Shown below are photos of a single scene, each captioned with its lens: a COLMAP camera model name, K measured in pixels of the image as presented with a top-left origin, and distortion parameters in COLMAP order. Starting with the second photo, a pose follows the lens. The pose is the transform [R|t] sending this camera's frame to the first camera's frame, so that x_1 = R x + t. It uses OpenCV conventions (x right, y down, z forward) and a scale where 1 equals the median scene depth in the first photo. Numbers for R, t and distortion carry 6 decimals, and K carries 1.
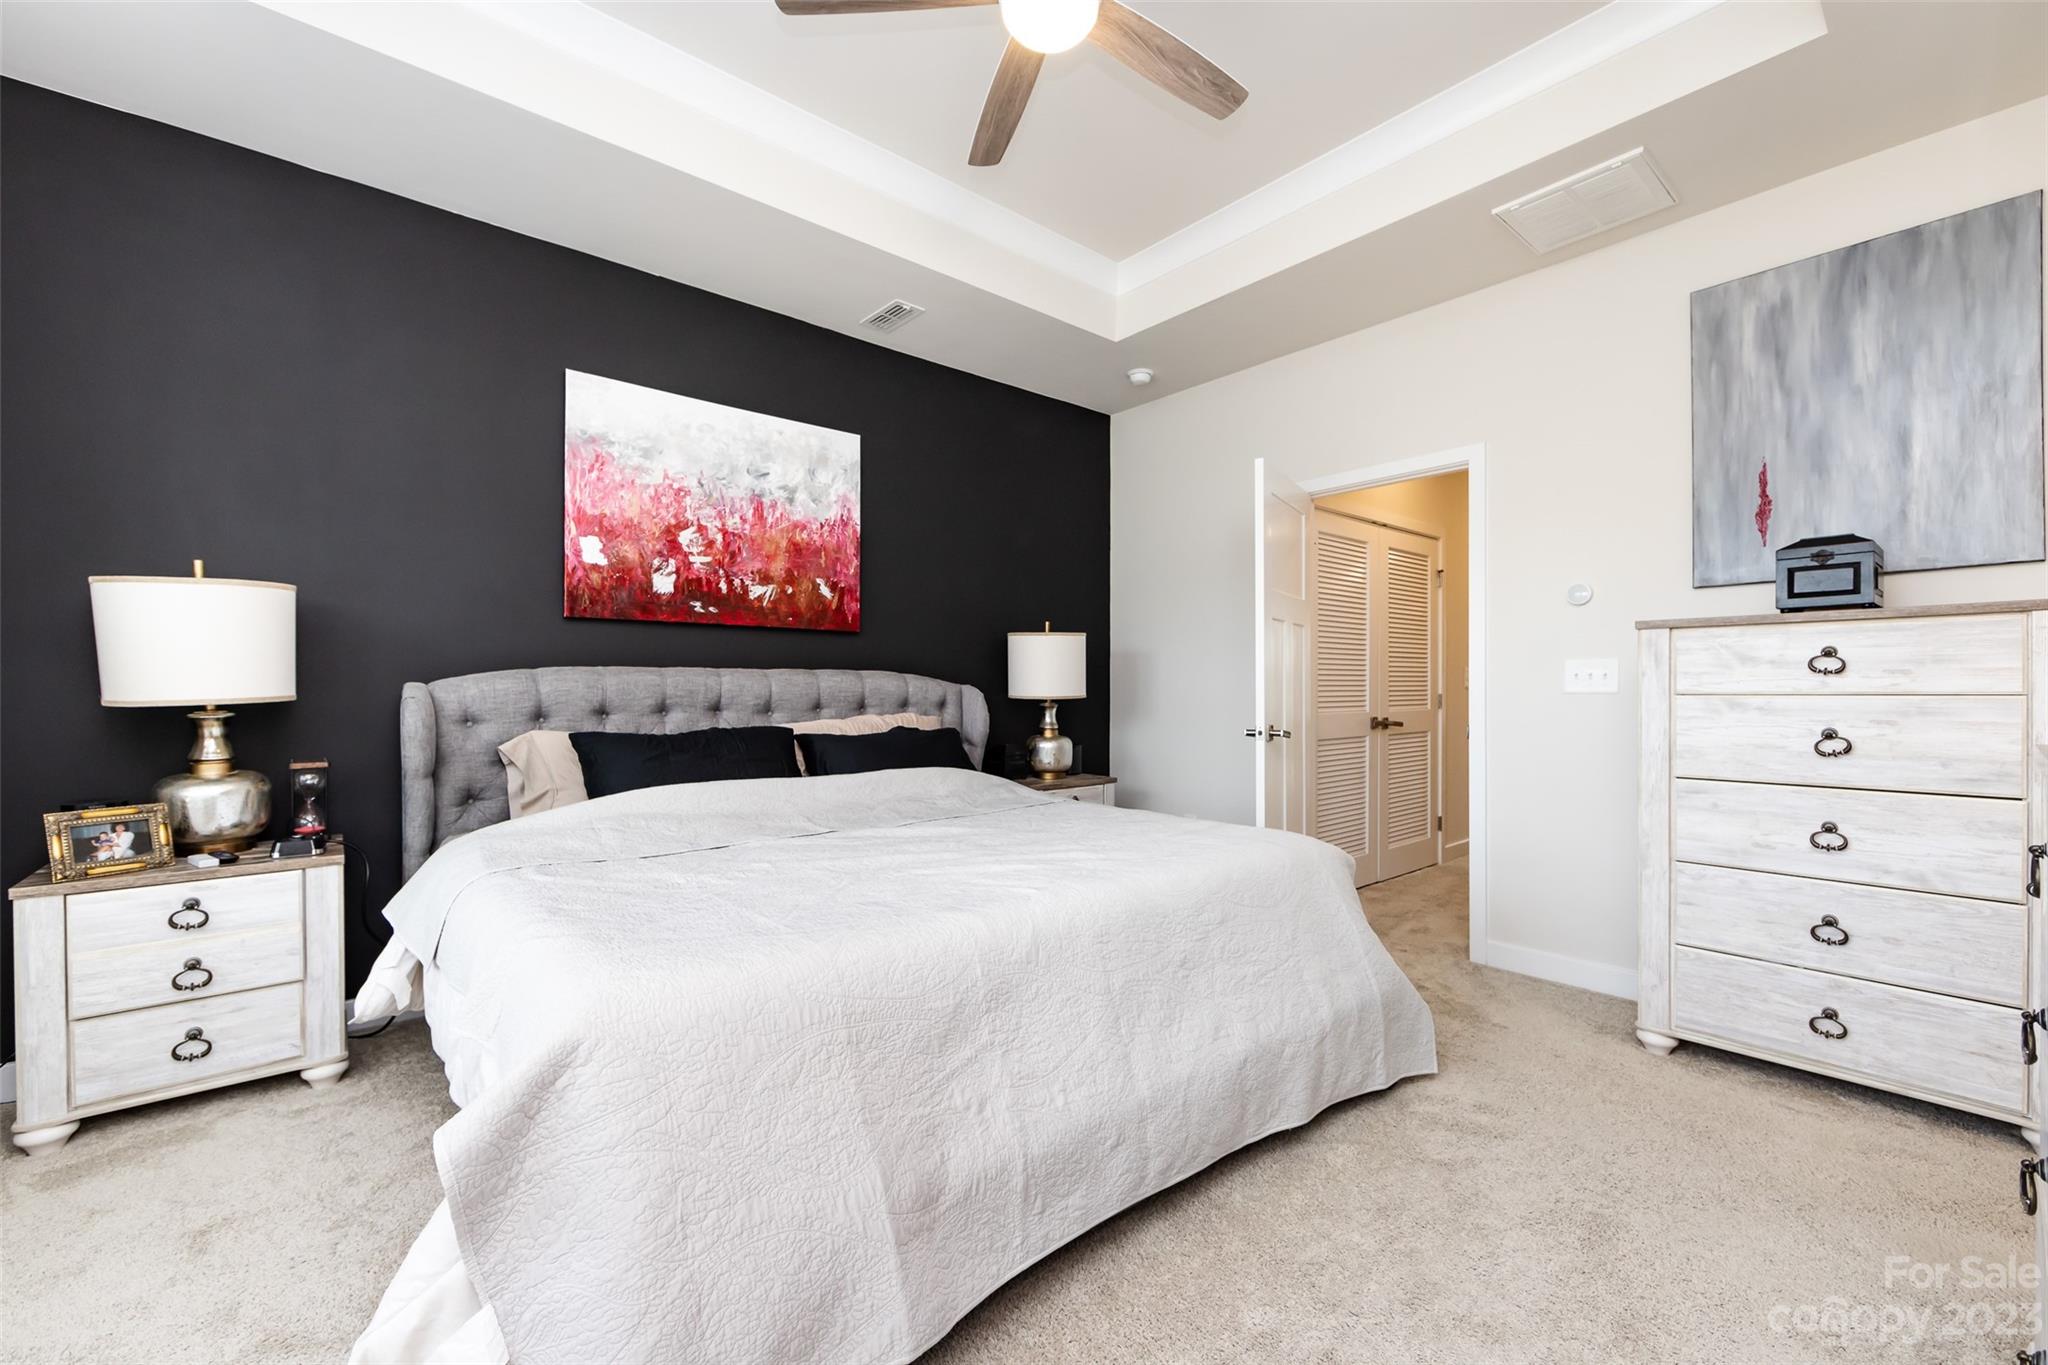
lens RADIAL K [[816.7, 0, 1017.4], [0, 816.7, 700.6], [0, 0, 1]] dist [-0.000214, -0.000074]
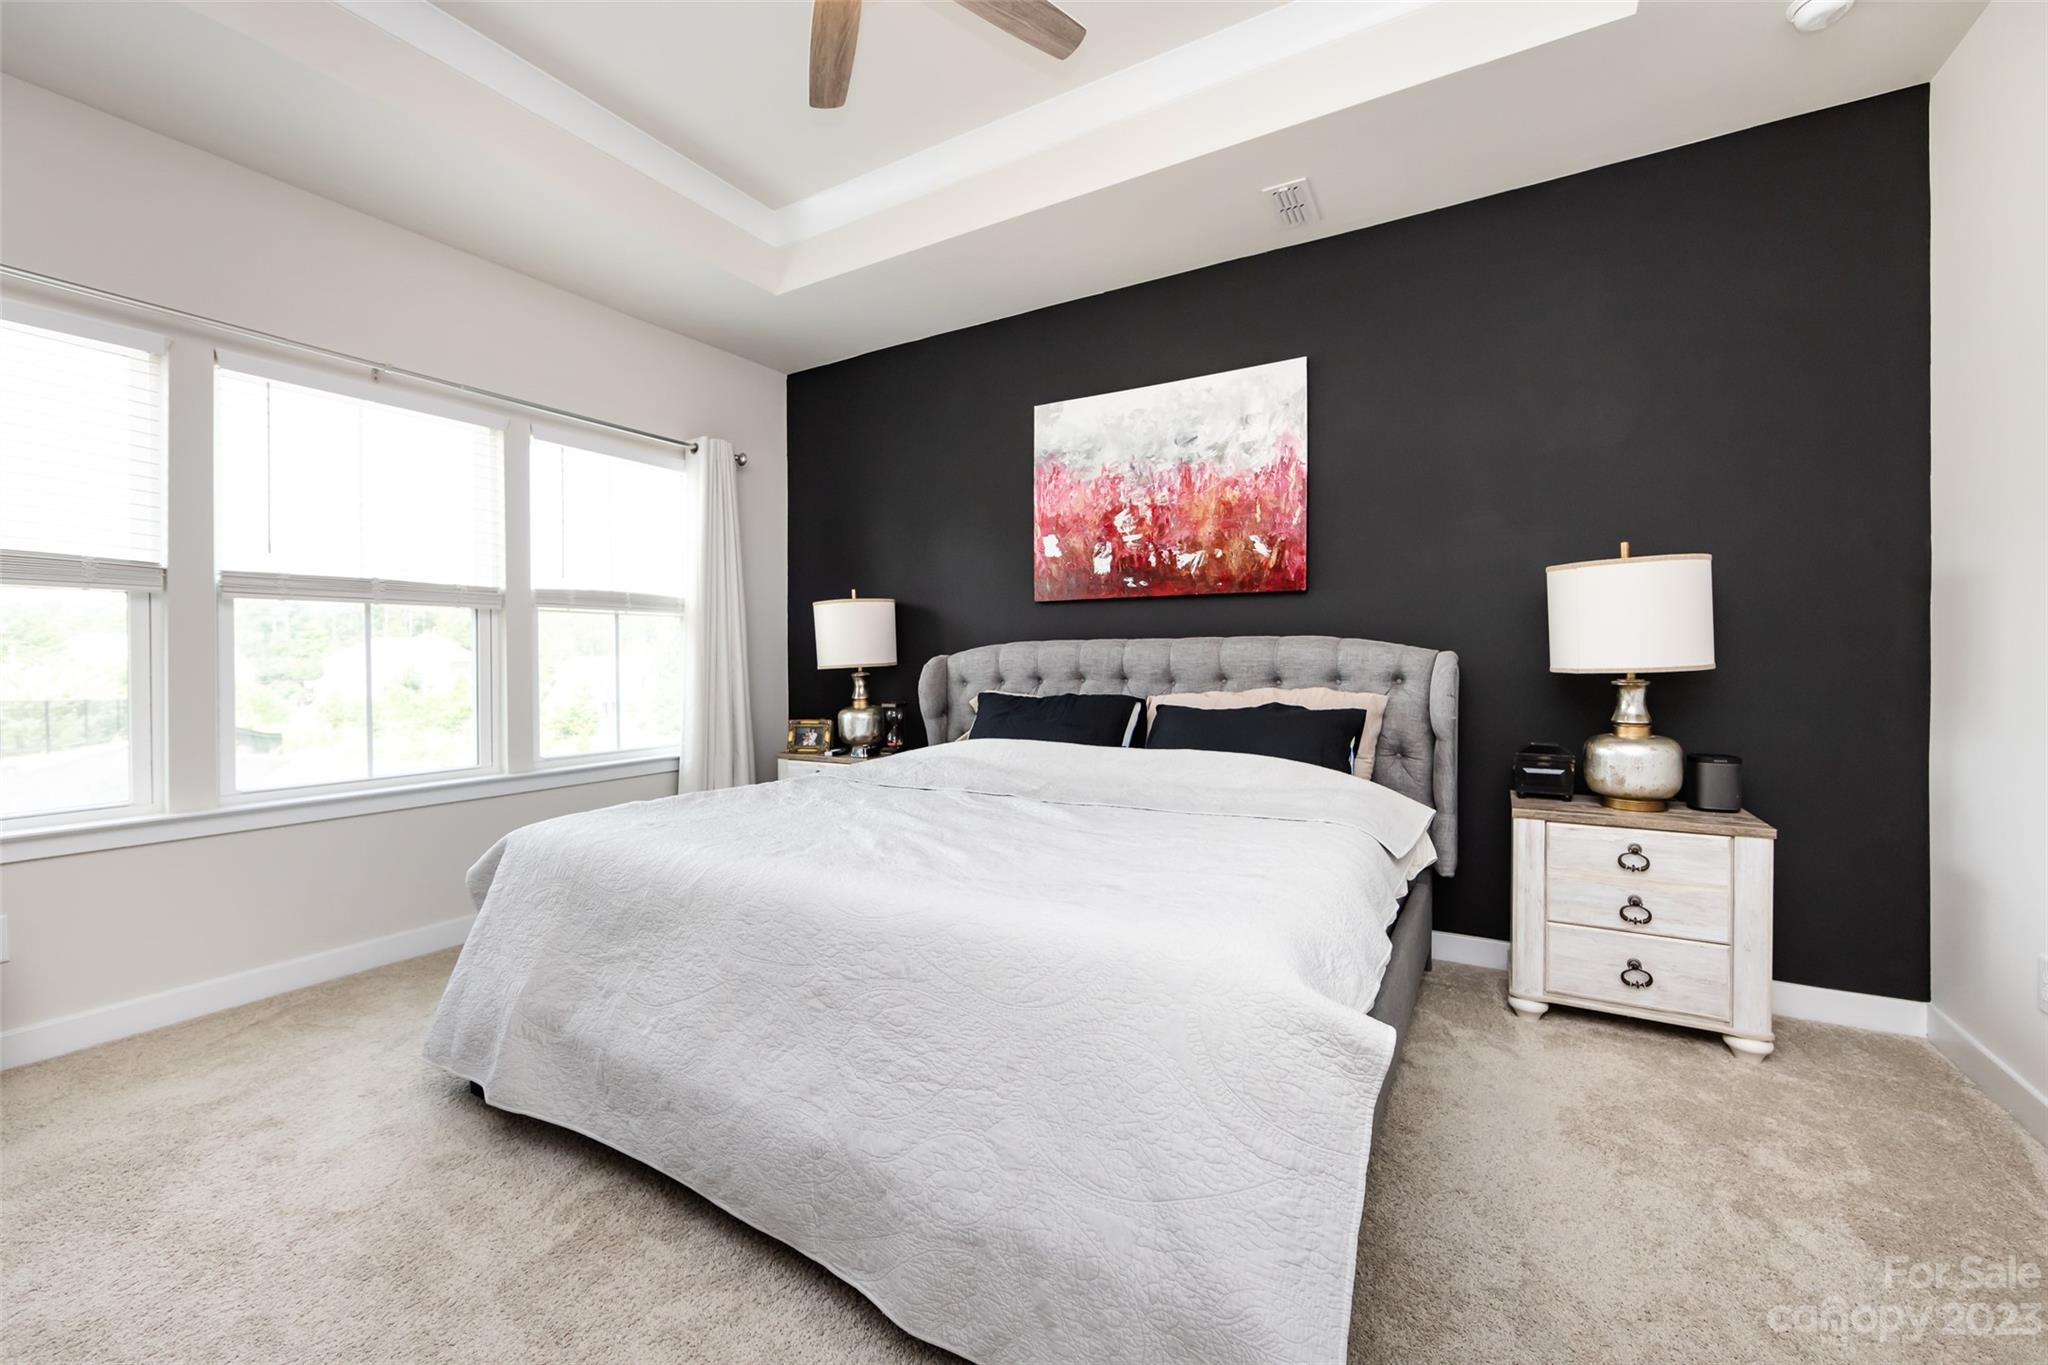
lens RADIAL K [[808.3, 0, 1019.1], [0, 808.3, 679.4], [0, 0, 1]] dist [-0.001391, -0.000219]
pose [[0.340956, 0.020416, -0.939857, 0.558759], [-0.009061, 0.999789, 0.018431, -0.004971], [0.940036, 0.002232, 0.341069, 0.493040]]
